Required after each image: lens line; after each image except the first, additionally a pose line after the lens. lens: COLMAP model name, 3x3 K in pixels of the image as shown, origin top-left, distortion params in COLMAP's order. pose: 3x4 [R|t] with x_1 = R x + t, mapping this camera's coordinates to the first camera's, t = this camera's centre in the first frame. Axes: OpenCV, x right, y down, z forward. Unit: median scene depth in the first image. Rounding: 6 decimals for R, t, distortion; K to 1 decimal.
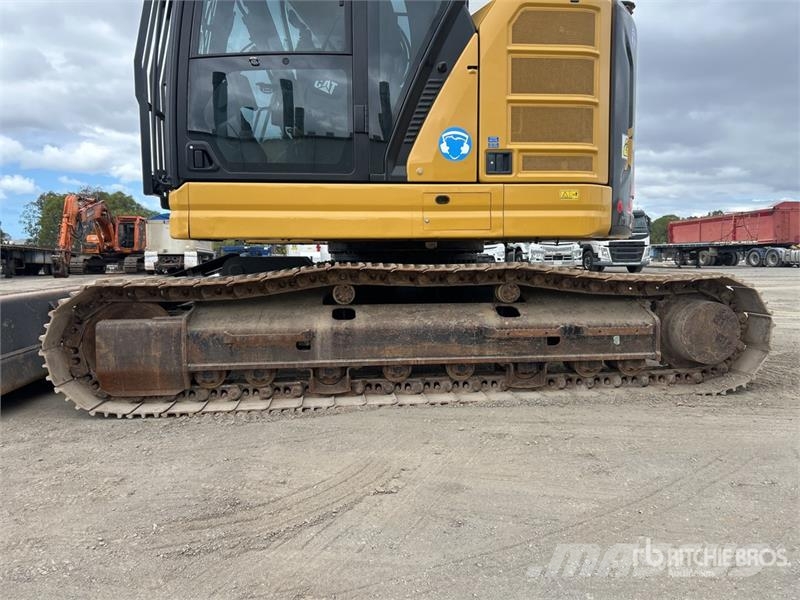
lens RADIAL K [[600.2, 0, 402.7], [0, 600.2, 297.8], [0, 0, 1]] dist [0.058932, -0.059347]
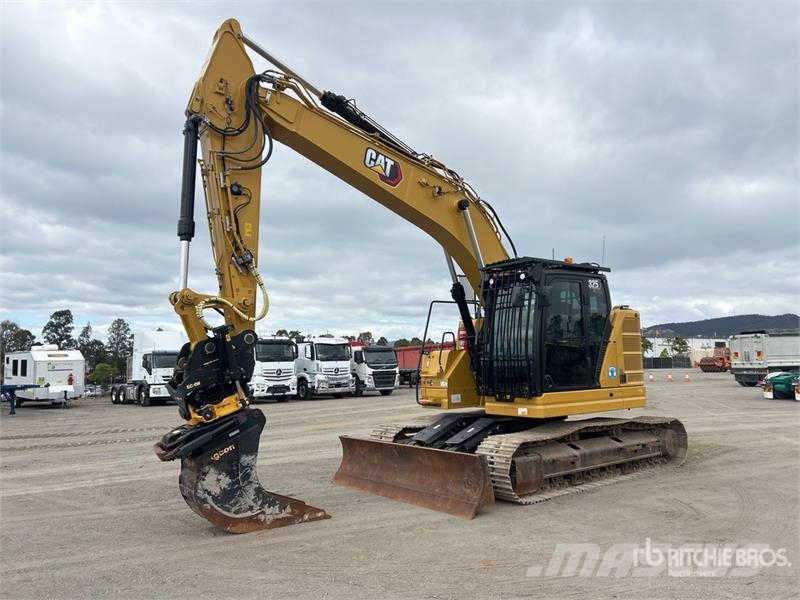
lens RADIAL K [[600.2, 0, 399.0], [0, 600.2, 305.4], [0, 0, 1]] dist [0.058932, -0.059347]
pose [[0.853294, 0.036613, 0.520144, -1.834926], [0.056541, 0.985153, -0.162101, -0.161725], [-0.518356, 0.167730, 0.838554, -0.628816]]
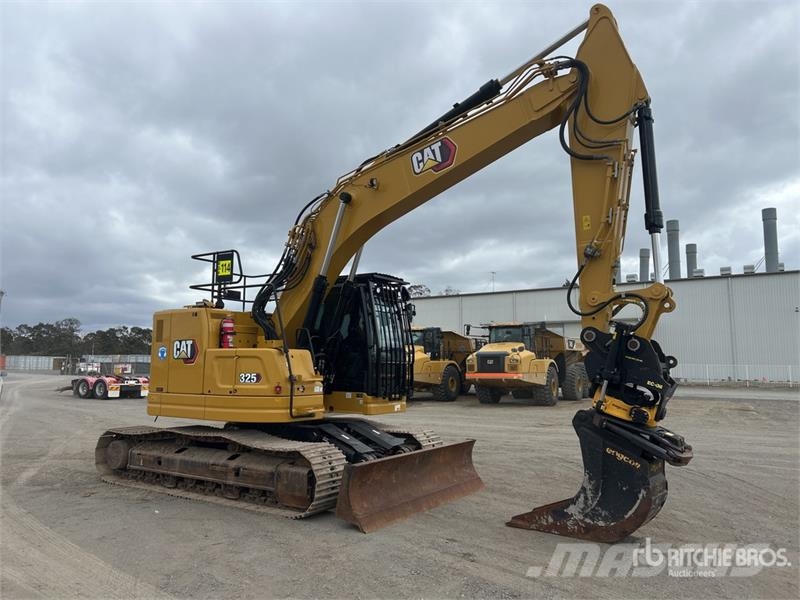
lens RADIAL K [[600.2, 0, 400.0], [0, 600.2, 295.8], [0, 0, 1]] dist [0.058932, -0.059347]
pose [[-0.765659, 0.074126, 0.638961, -1.979429], [0.042803, 0.997008, -0.064373, -0.414021], [-0.641821, -0.021938, -0.766541, 2.875473]]
